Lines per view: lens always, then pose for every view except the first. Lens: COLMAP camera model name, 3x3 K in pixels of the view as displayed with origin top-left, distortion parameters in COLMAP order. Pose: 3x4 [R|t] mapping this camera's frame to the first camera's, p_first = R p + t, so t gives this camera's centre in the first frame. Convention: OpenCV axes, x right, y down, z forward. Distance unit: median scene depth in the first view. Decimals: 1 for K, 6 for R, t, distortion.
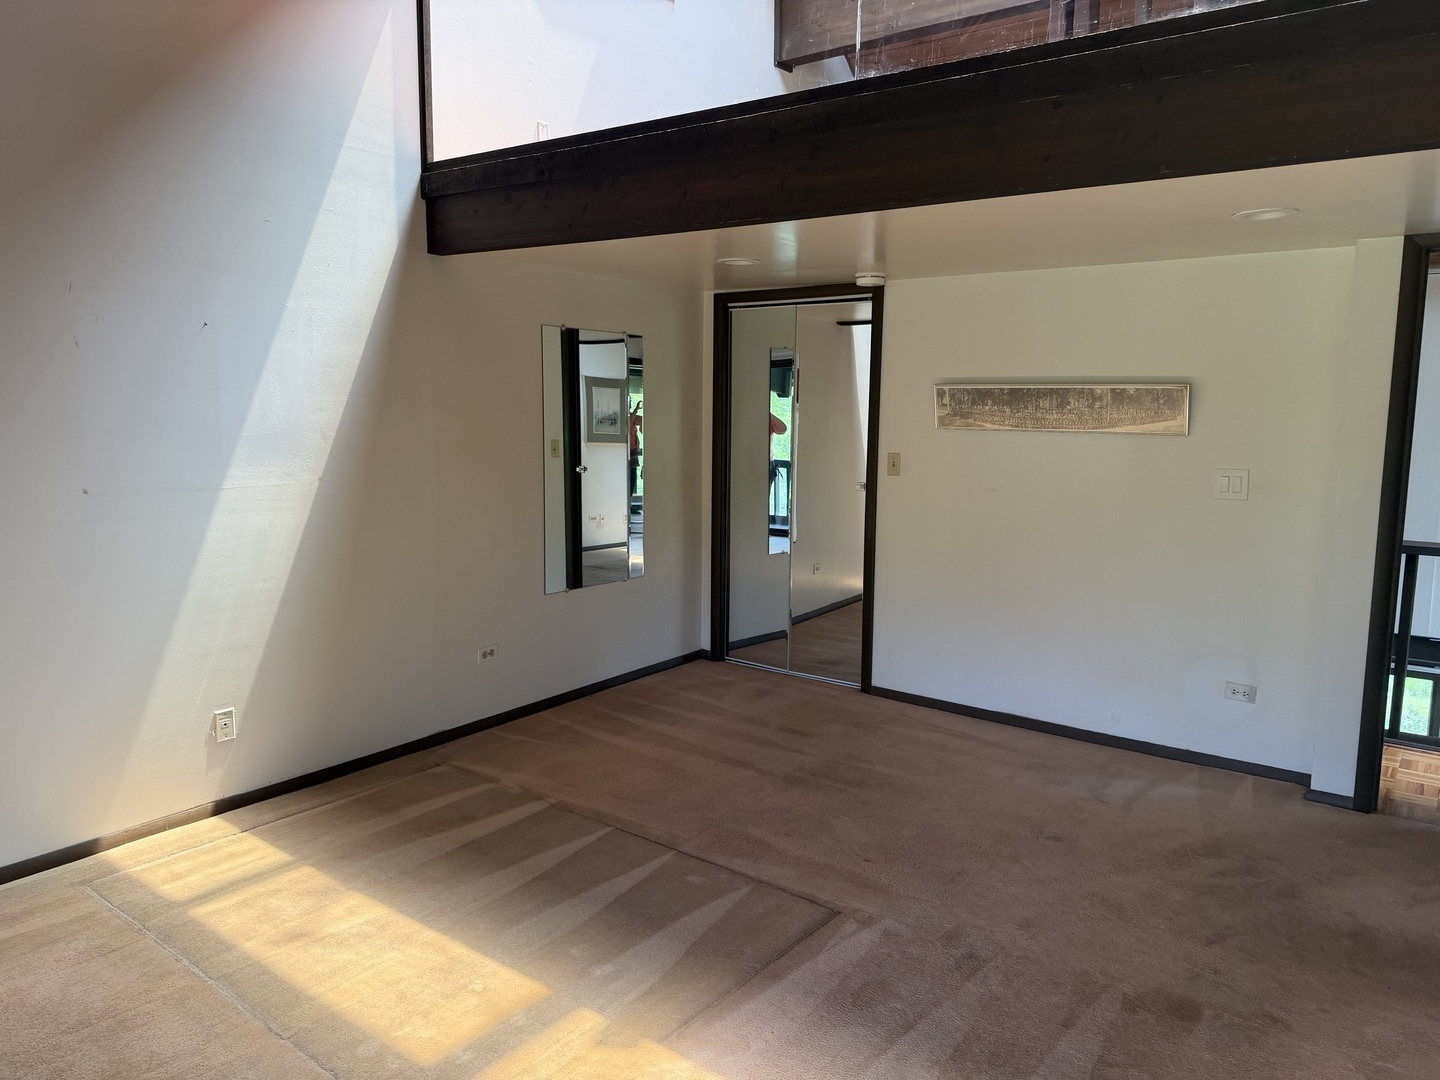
lens RADIAL K [[1015.6, 0, 718.5], [0, 1015.6, 536.6], [0, 0, 1]] dist [0.000591, -0.000155]
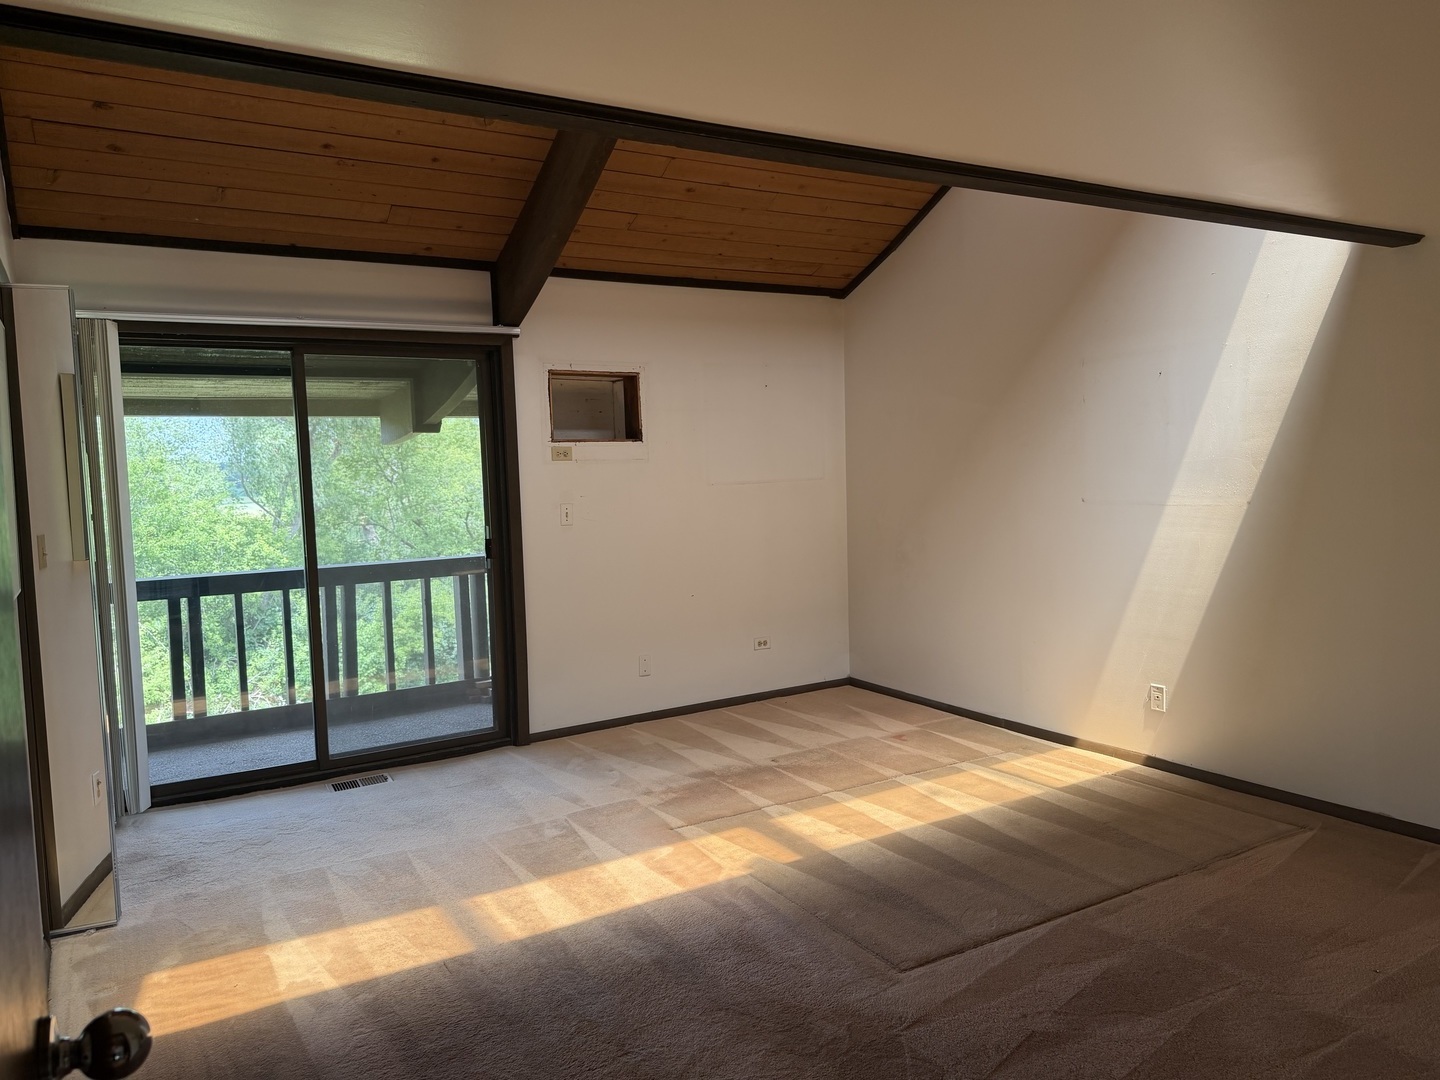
lens RADIAL K [[1015.6, 0, 718.1], [0, 1015.6, 542.2], [0, 0, 1]] dist [0.000591, -0.000155]
pose [[-0.369019, 0.067210, -0.926988, 0.826506], [-0.095595, 0.989348, 0.109786, -0.082994], [0.924492, 0.129128, -0.358664, 0.919817]]
